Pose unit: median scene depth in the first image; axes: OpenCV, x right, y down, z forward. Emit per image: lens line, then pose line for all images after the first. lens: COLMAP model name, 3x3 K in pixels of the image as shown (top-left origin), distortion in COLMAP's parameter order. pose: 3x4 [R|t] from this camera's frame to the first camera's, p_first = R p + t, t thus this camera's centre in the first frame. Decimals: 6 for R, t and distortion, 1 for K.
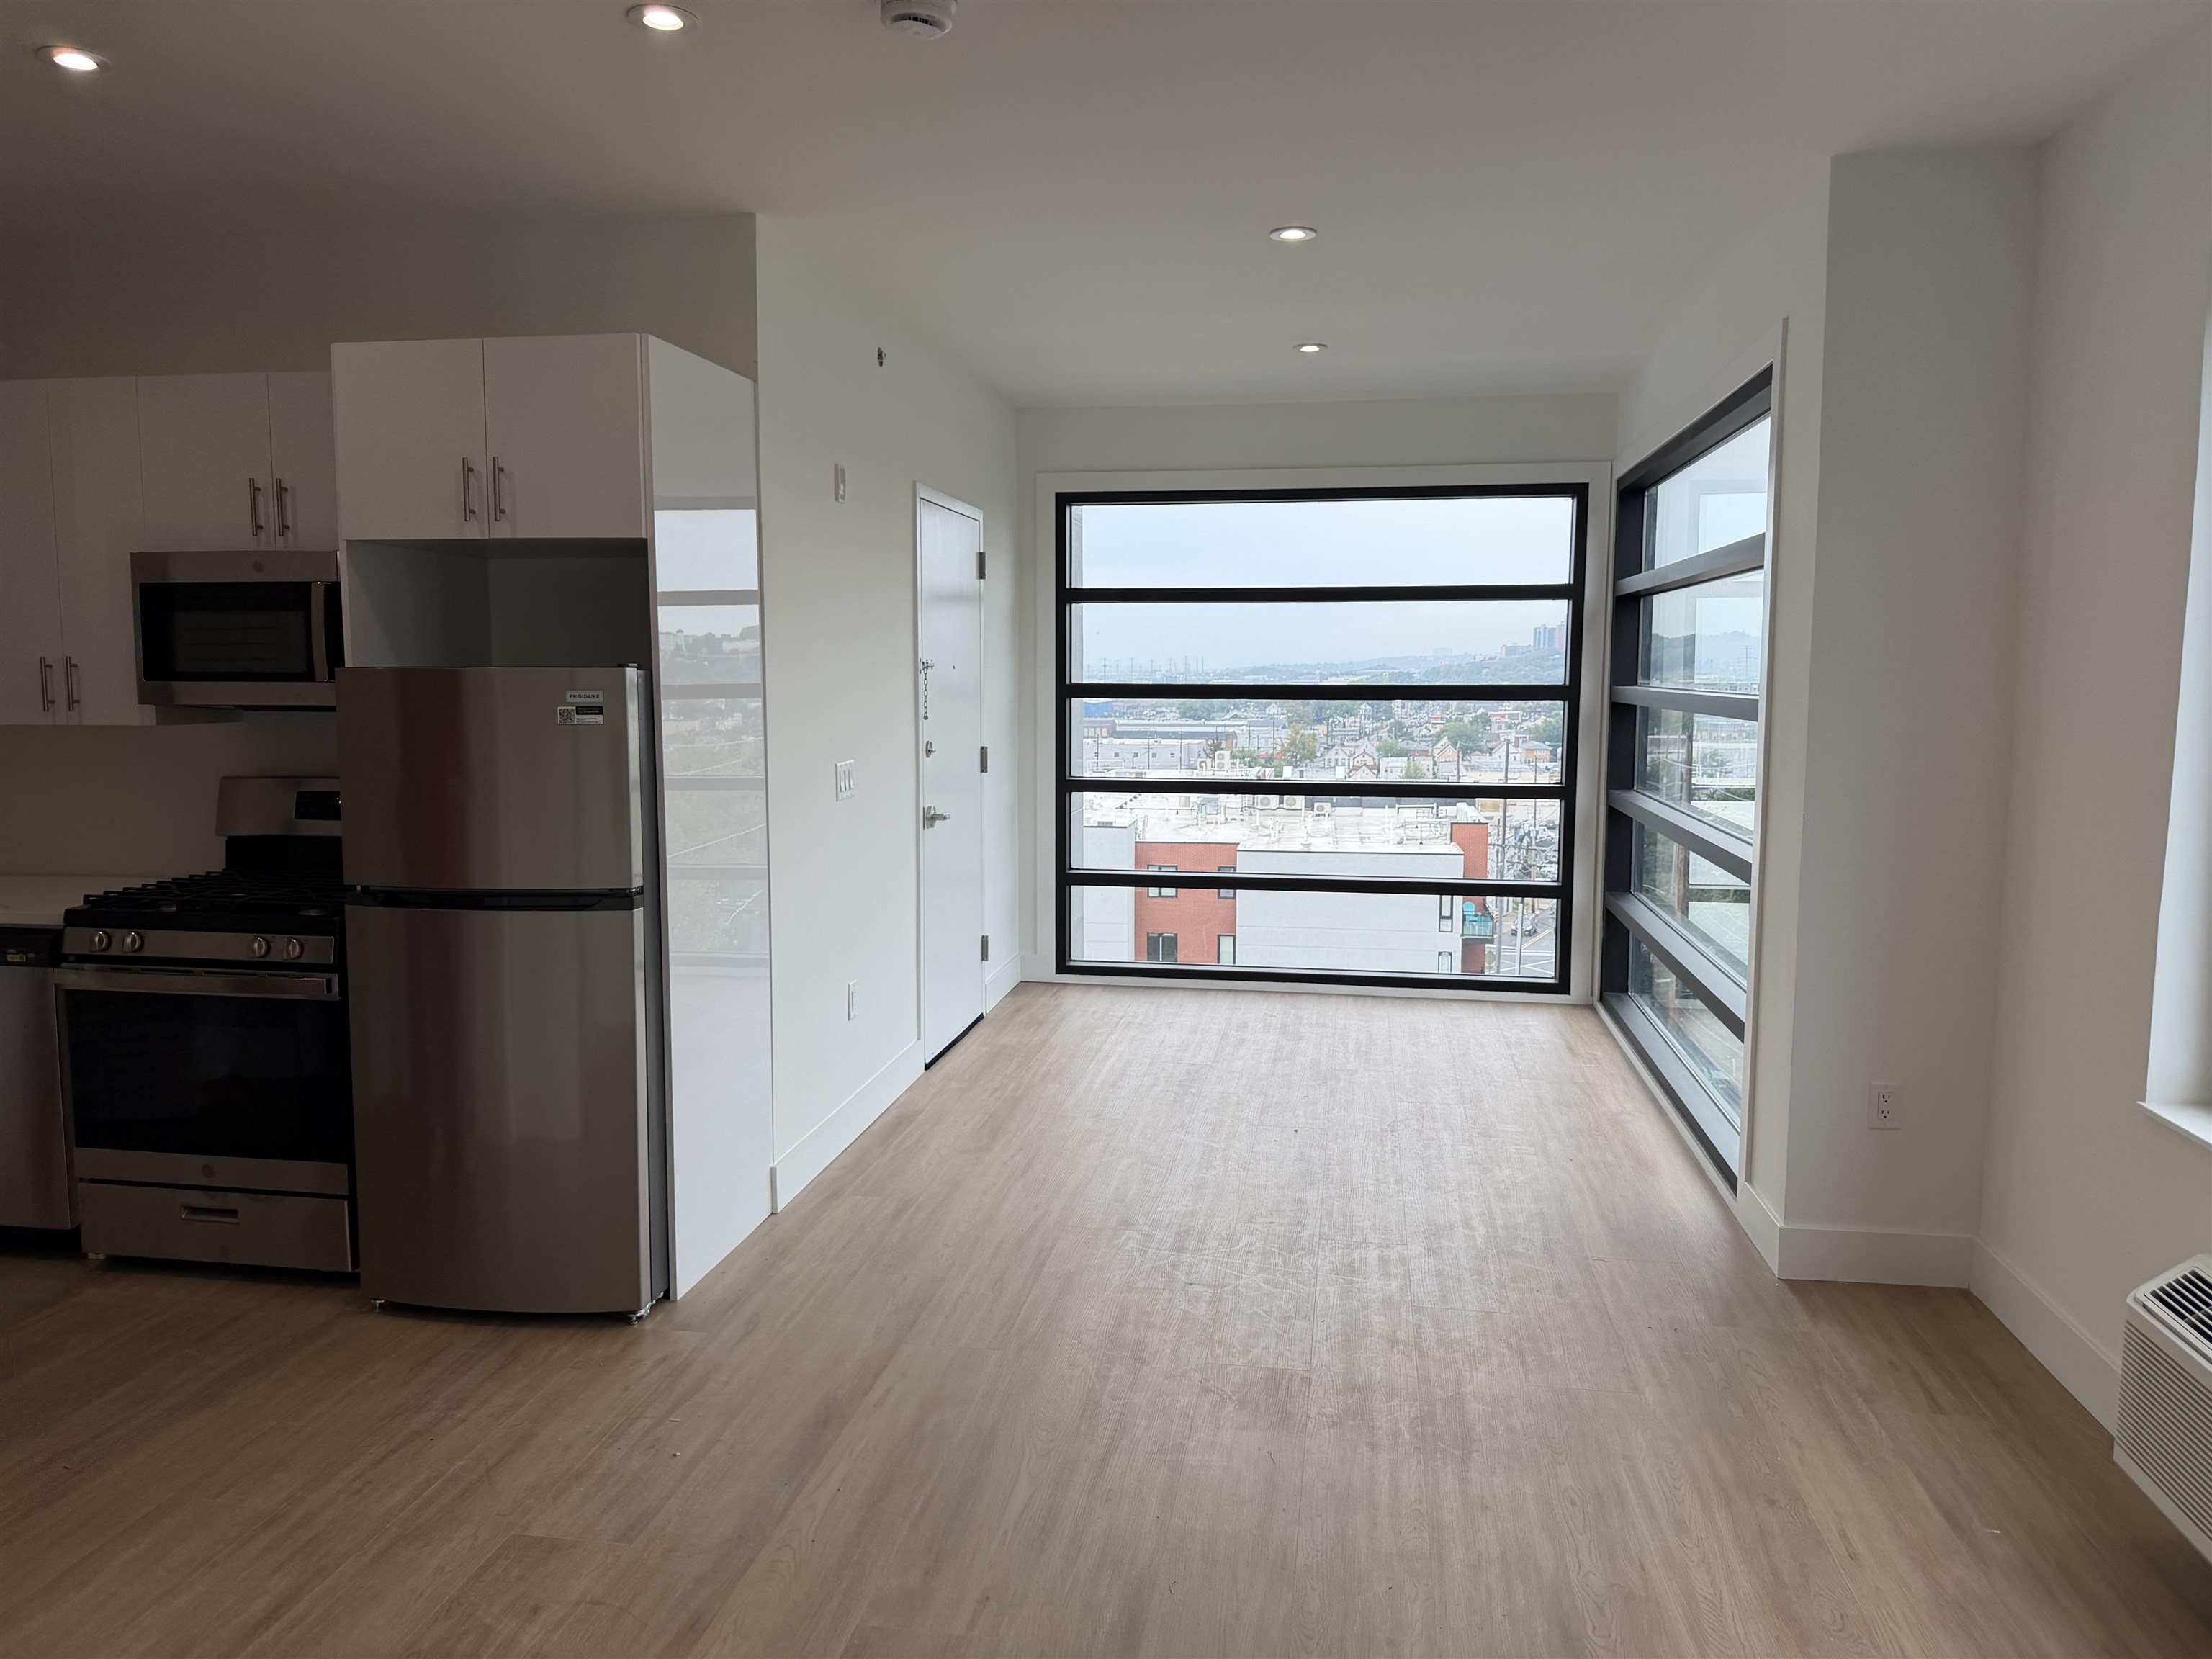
lens RADIAL K [[1557.4, 0, 1103.3], [0, 1557.4, 828.0], [0, 0, 1]] dist [0.054327, -0.083875]
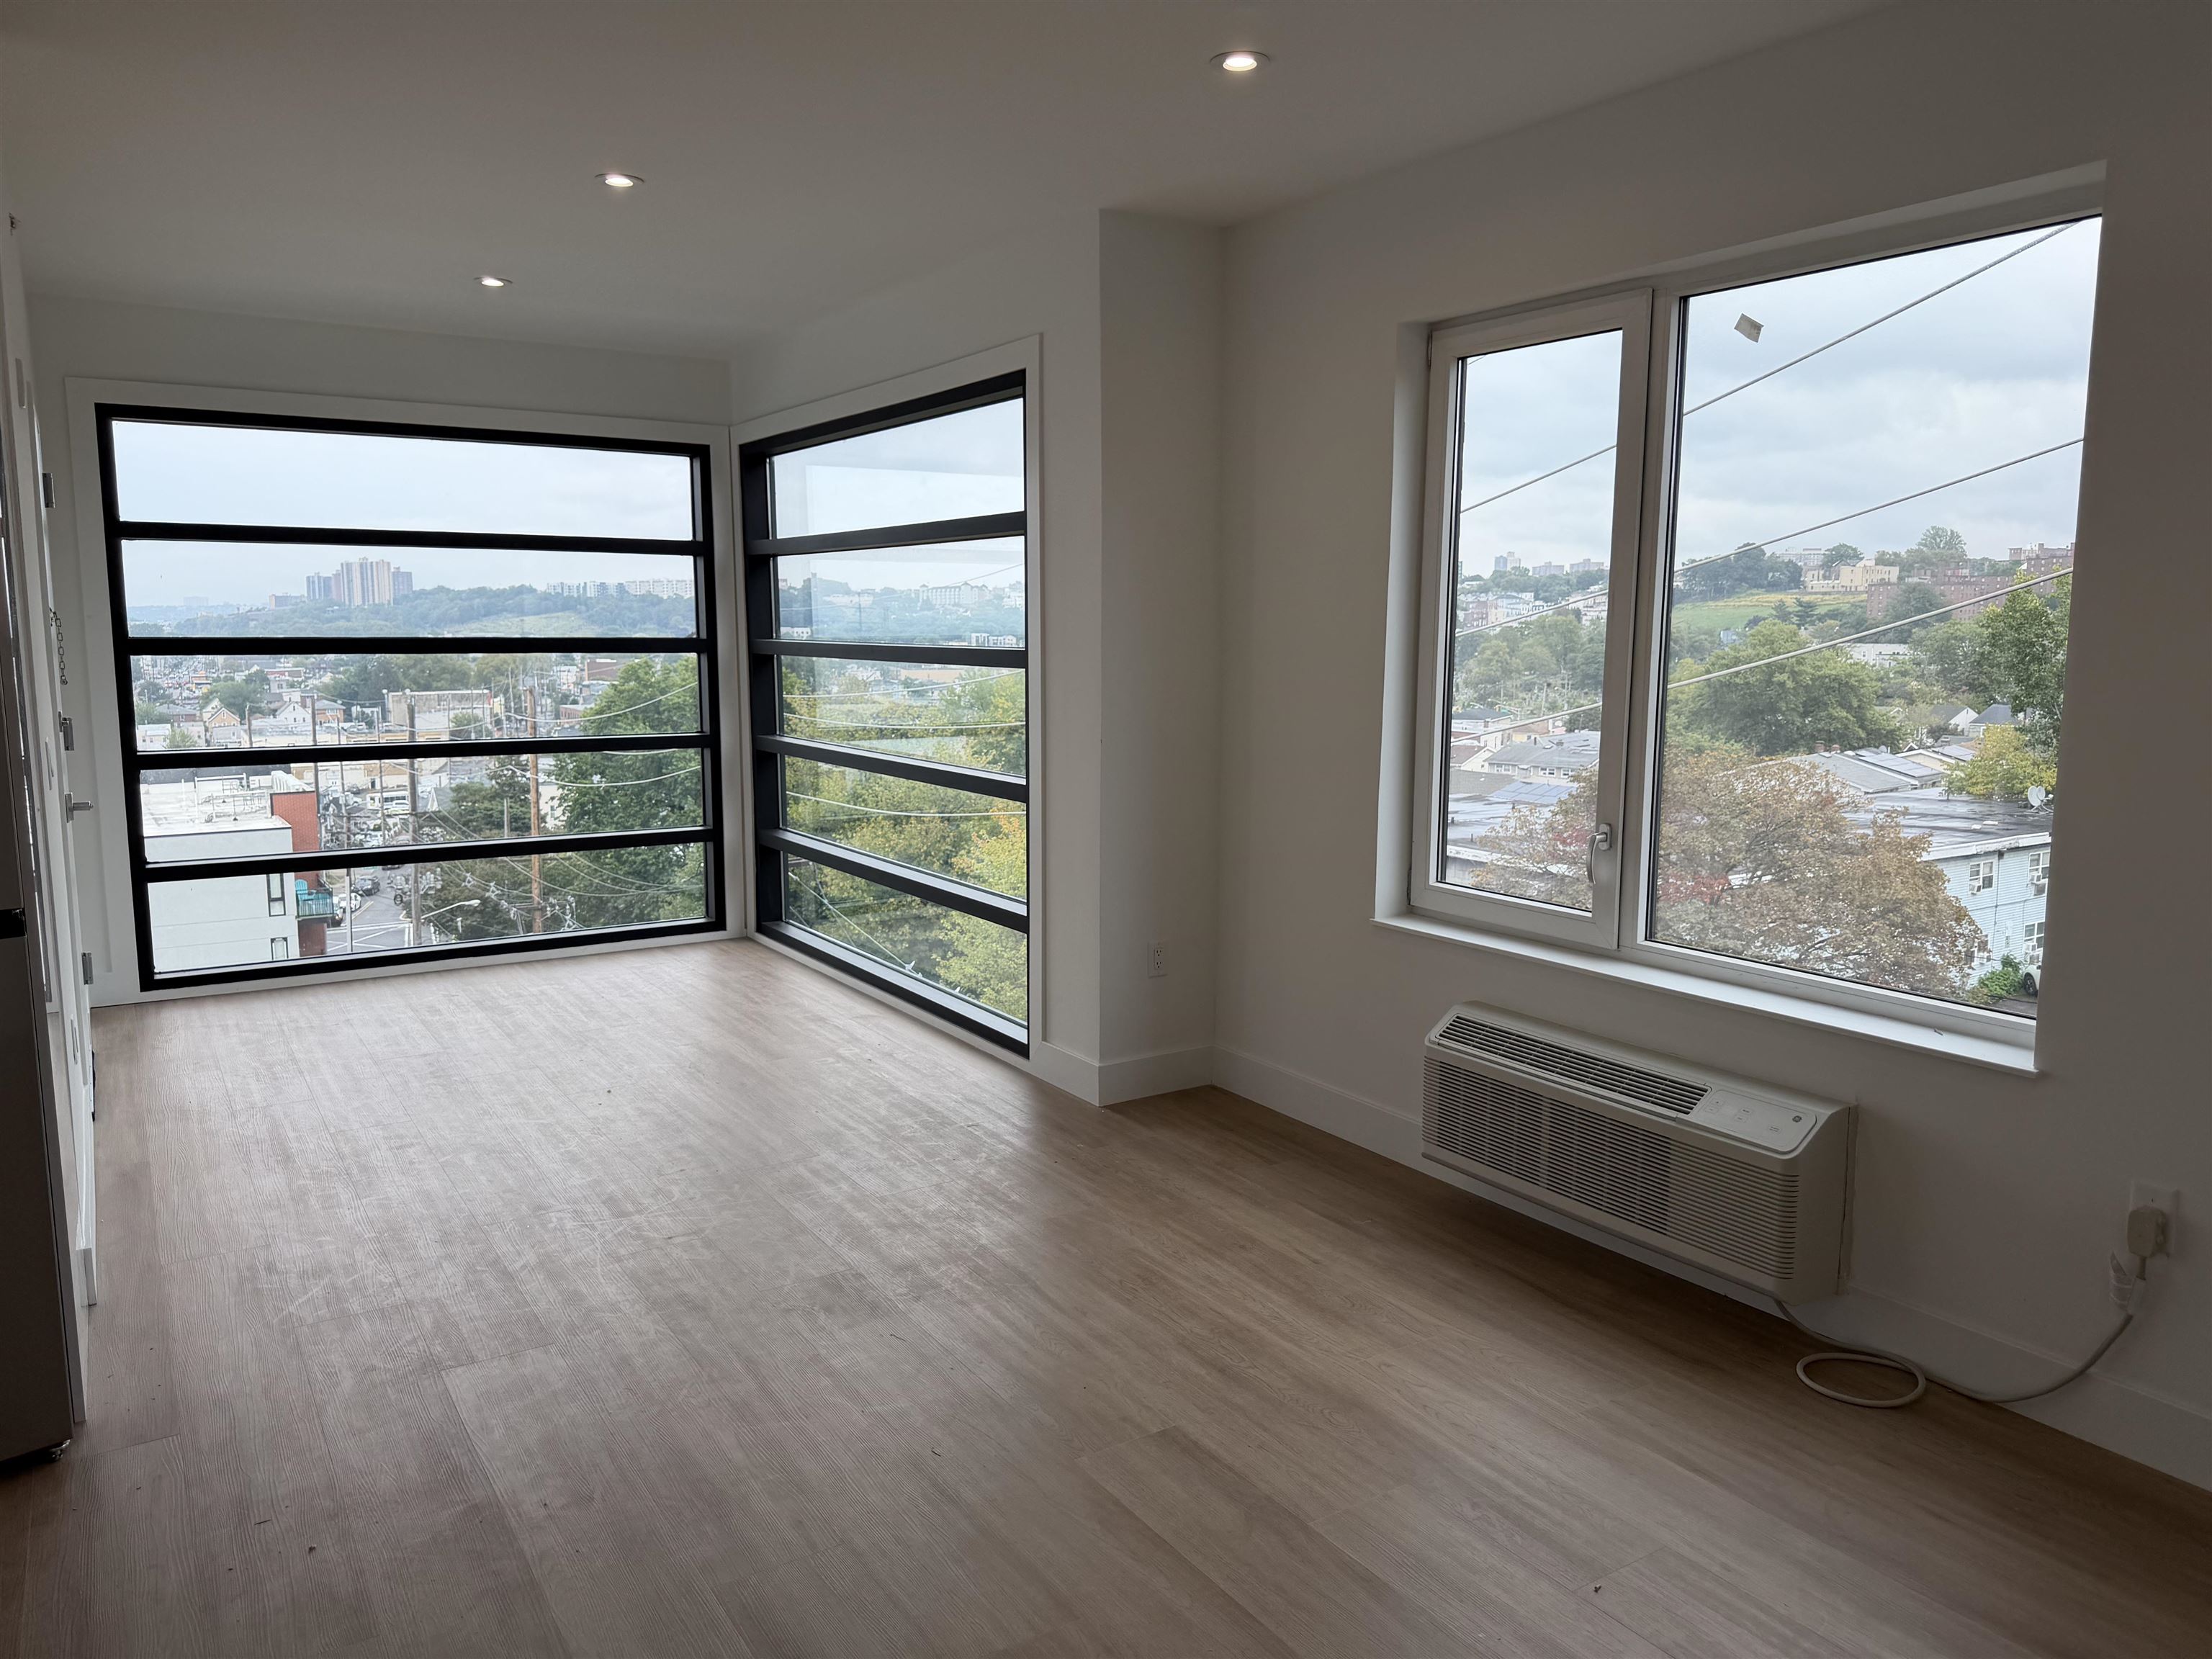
lens RADIAL K [[1544.6, 0, 1128.7], [0, 1544.6, 846.5], [0, 0, 1]] dist [0.119888, -0.198381]
pose [[0.734727, -0.097472, 0.671323, -0.365337], [0.069560, 0.995232, 0.068372, -0.006535], [-0.674787, -0.003538, 0.738004, 0.058515]]
